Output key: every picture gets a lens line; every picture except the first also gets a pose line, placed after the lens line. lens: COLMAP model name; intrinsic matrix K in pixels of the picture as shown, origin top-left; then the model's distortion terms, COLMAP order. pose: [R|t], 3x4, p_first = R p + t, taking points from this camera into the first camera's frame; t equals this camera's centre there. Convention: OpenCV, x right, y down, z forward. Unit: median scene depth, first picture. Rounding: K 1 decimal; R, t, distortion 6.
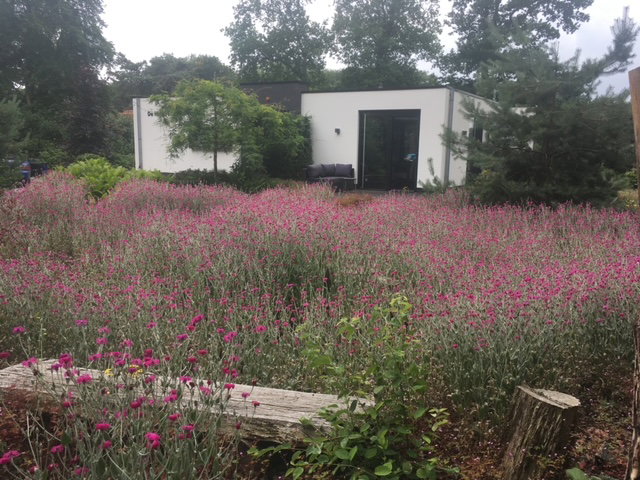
lens RADIAL K [[539.4, 0, 319.3], [0, 539.4, 235.8], [0, 0, 1]] dist [0.066521, -0.062692]
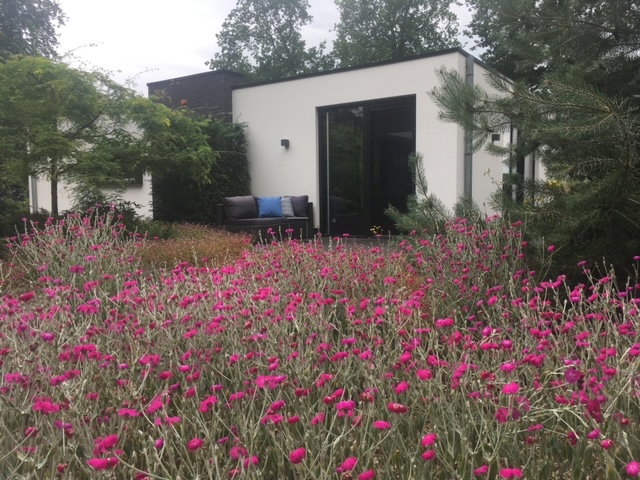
lens RADIAL K [[539.4, 0, 319.3], [0, 539.4, 235.8], [0, 0, 1]] dist [0.066521, -0.062692]
pose [[0.997503, -0.033728, -0.062044, 0.048556], [0.027589, 0.994875, -0.097274, -0.013005], [0.065007, 0.095320, 0.993322, 0.183253]]
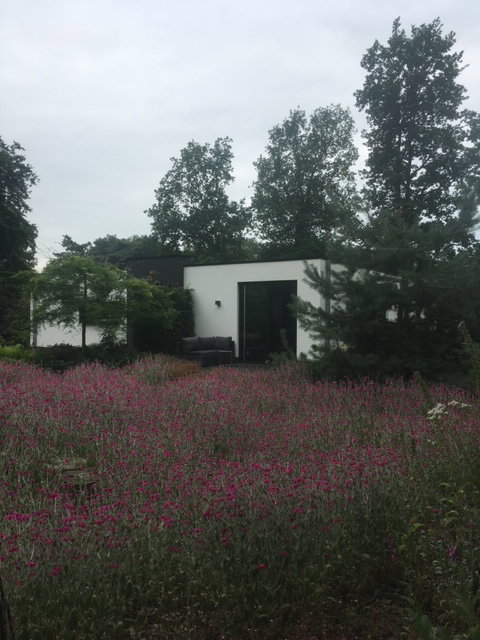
lens RADIAL K [[539.4, 0, 240.0], [0, 539.4, 320.0], [0, 0, 1]] dist [0.066521, -0.062692]
pose [[0.998571, -0.014800, -0.051344, 0.055922], [0.006264, 0.986677, -0.162573, -0.002454], [0.053066, 0.162019, 0.985360, 0.021395]]
